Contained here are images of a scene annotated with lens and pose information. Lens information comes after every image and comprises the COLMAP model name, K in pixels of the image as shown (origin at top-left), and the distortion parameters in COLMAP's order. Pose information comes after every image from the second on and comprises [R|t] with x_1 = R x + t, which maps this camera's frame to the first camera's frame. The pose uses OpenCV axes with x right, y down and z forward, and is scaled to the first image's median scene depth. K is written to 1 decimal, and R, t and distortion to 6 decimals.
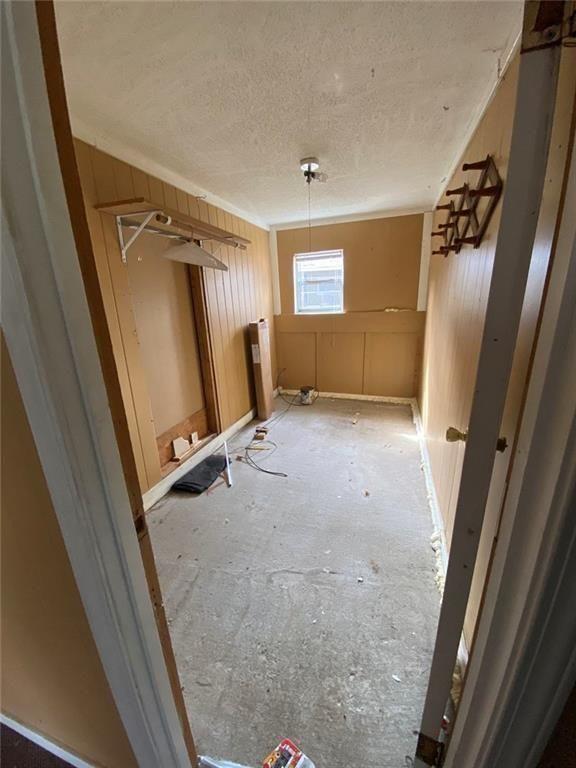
lens RADIAL K [[308.9, 0, 288.1], [0, 308.9, 387.1], [0, 0, 1]] dist [-0.017109, -0.000227]
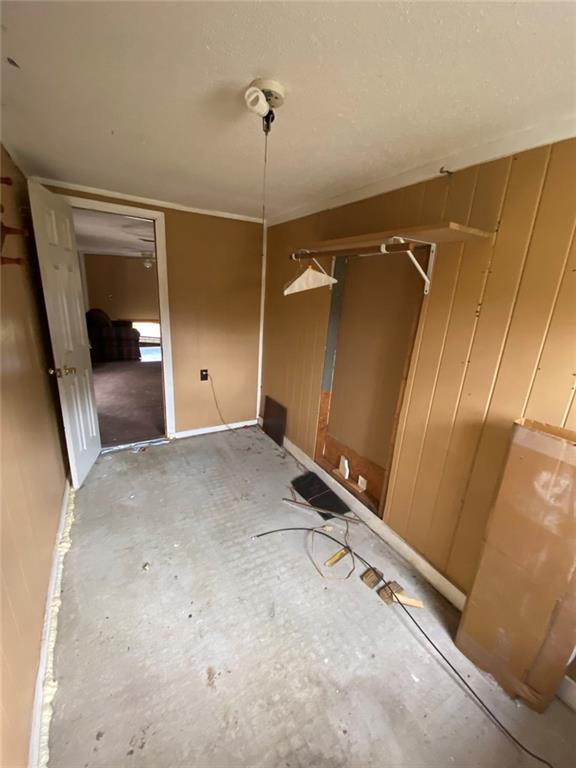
lens RADIAL K [[308.9, 0, 290.9], [0, 308.9, 380.0], [0, 0, 1]] dist [-0.017109, -0.000227]
pose [[-0.664063, 0.192116, -0.722573, 0.436767], [-0.248515, 0.854763, 0.455654, -0.466787], [0.705167, 0.482154, -0.519873, 1.299003]]
